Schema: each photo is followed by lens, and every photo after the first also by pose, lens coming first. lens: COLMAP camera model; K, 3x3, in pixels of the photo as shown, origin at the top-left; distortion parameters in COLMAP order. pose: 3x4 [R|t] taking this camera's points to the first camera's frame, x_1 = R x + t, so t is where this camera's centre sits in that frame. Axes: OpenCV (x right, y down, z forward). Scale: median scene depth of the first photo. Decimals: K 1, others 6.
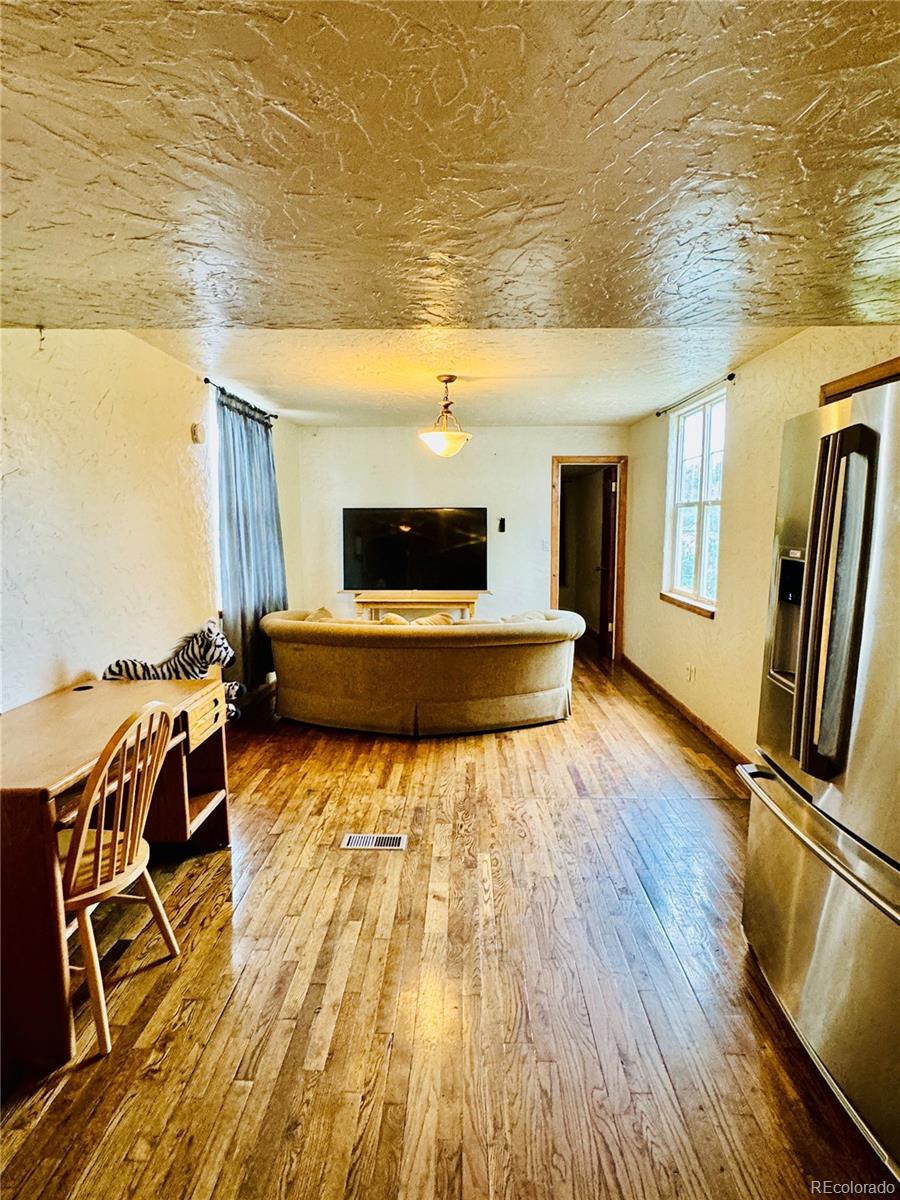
lens RADIAL K [[659.9, 0, 450.0], [0, 659.9, 600.0], [0, 0, 1]] dist [-0.004010, -0.000473]
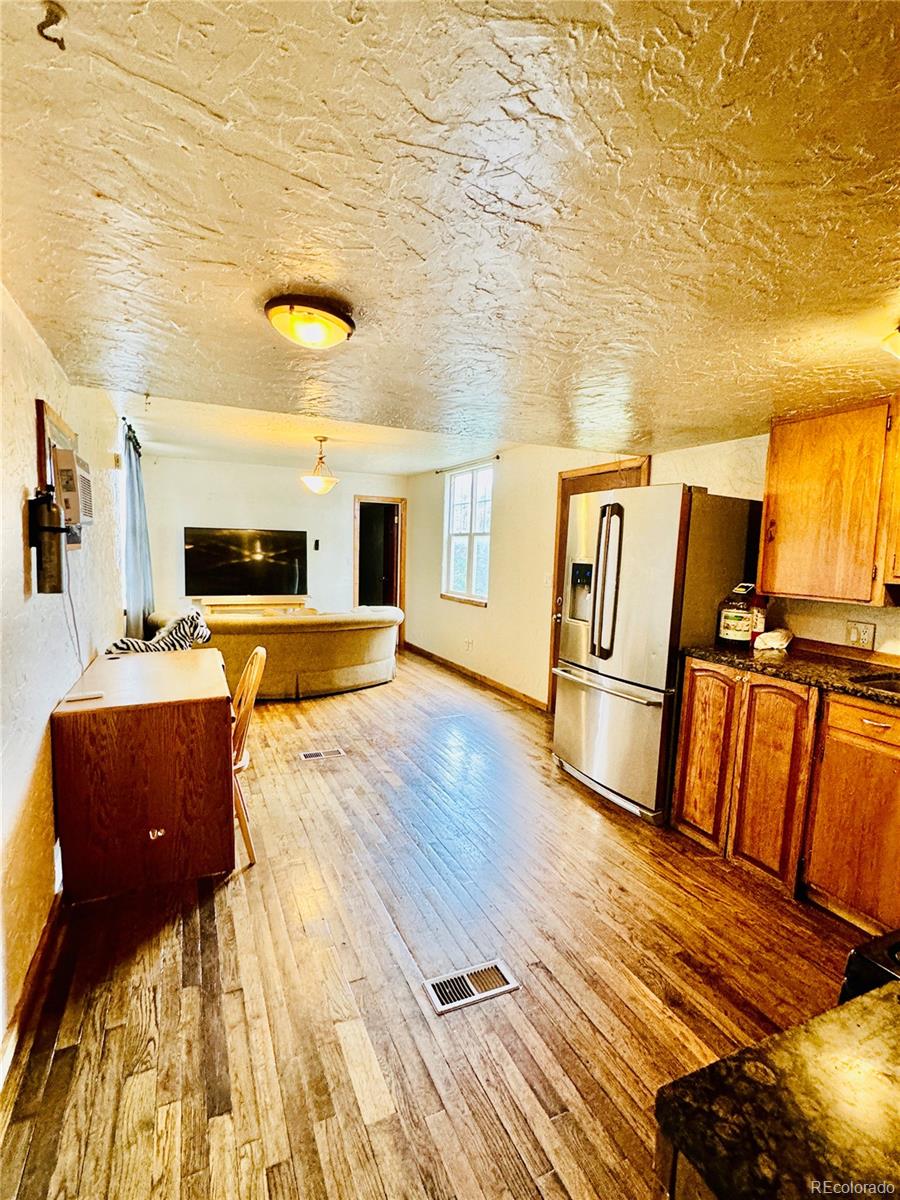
lens RADIAL K [[575.8, 0, 450.0], [0, 575.8, 600.0], [0, 0, 1]] dist [0.000446, 0.000025]
pose [[0.896989, -0.013703, 0.441841, -0.290304], [0.025004, 0.999492, -0.019764, 0.036601], [-0.441346, 0.028776, 0.896875, -0.200689]]
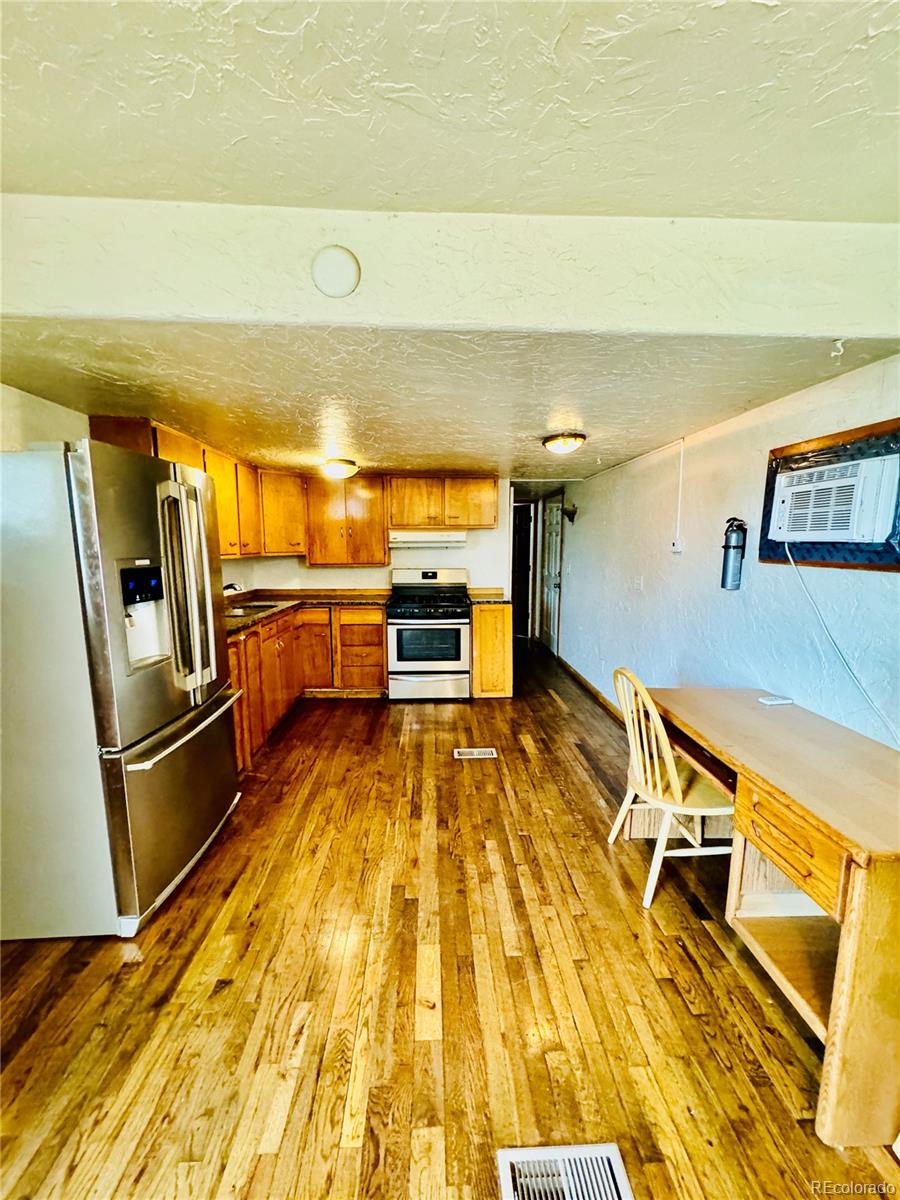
lens RADIAL K [[477.1, 0, 450.0], [0, 477.1, 600.0], [0, 0, 1]] dist [-0.001952, -0.000137]
pose [[-0.997837, -0.000418, -0.065741, -0.003338], [-0.016152, 0.970891, 0.238977, -0.100215], [0.063727, 0.239522, -0.968797, 0.849326]]
